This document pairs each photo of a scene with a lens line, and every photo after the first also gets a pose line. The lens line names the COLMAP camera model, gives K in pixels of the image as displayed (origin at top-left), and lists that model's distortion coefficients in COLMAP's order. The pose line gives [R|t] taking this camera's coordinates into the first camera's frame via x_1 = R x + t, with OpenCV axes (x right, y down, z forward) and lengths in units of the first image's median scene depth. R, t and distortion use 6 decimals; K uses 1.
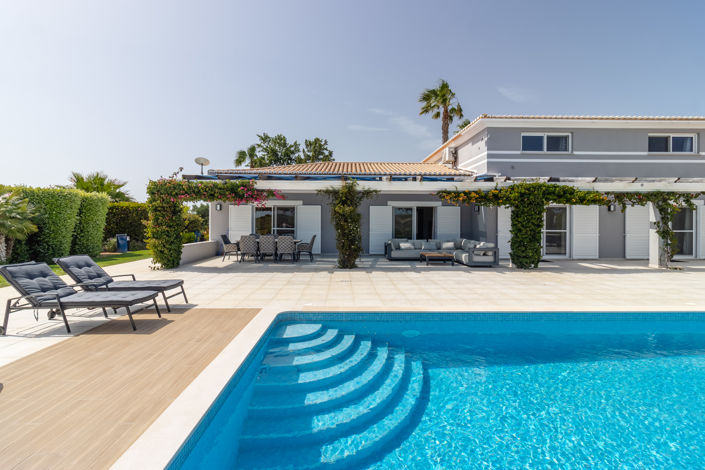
lens RADIAL K [[325.1, 0, 351.2], [0, 325.1, 223.3], [0, 0, 1]] dist [0.000997, 0.000297]
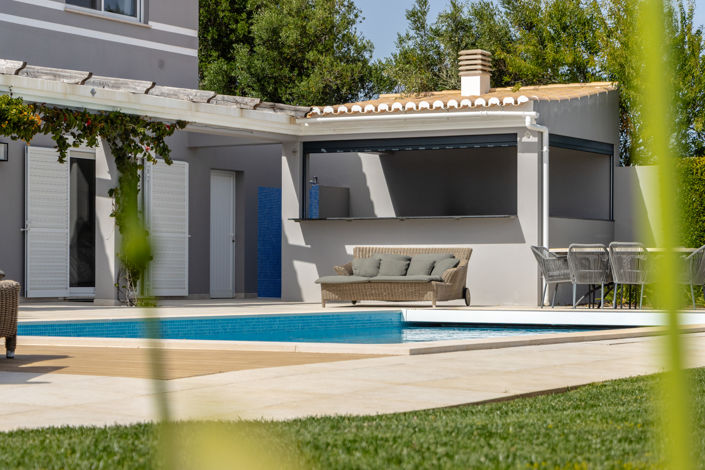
lens RADIAL K [[1861.3, 0, 352.5], [0, 1861.3, 235.0], [0, 0, 1]] dist [-0.037854, -0.318002]
pose [[0.505168, 0.014972, 0.862891, -0.828962], [0.001462, 0.999833, -0.018203, 0.089744], [-0.863020, 0.010457, 0.505062, -0.376800]]
